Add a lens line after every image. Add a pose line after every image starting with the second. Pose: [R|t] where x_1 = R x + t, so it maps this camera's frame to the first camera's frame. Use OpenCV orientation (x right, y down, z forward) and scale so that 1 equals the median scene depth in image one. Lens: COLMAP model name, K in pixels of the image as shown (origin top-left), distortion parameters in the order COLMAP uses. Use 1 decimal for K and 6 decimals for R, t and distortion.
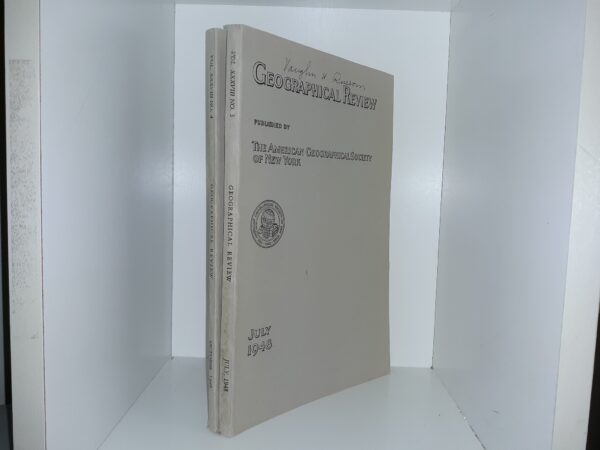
lens RADIAL K [[509.3, 0, 300.0], [0, 509.3, 225.0], [0, 0, 1]] dist [-0.001997, -0.000225]
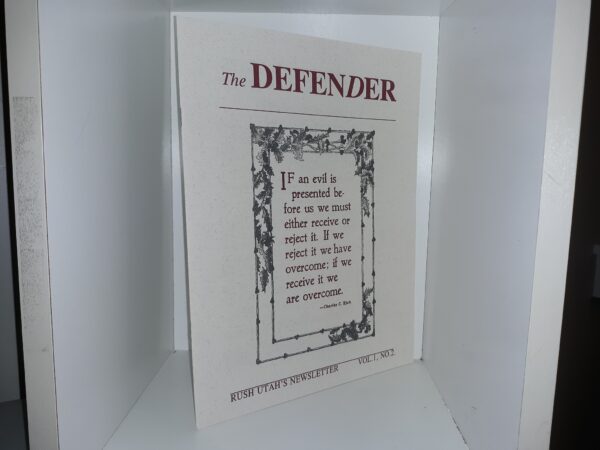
lens RADIAL K [[509.3, 0, 300.0], [0, 509.3, 225.0], [0, 0, 1]] dist [-0.001997, -0.000225]
pose [[0.999904, -0.009200, -0.010350, 0.042845], [0.009693, 0.998769, 0.048651, -0.100802], [0.009889, -0.048746, 0.998762, -0.079384]]
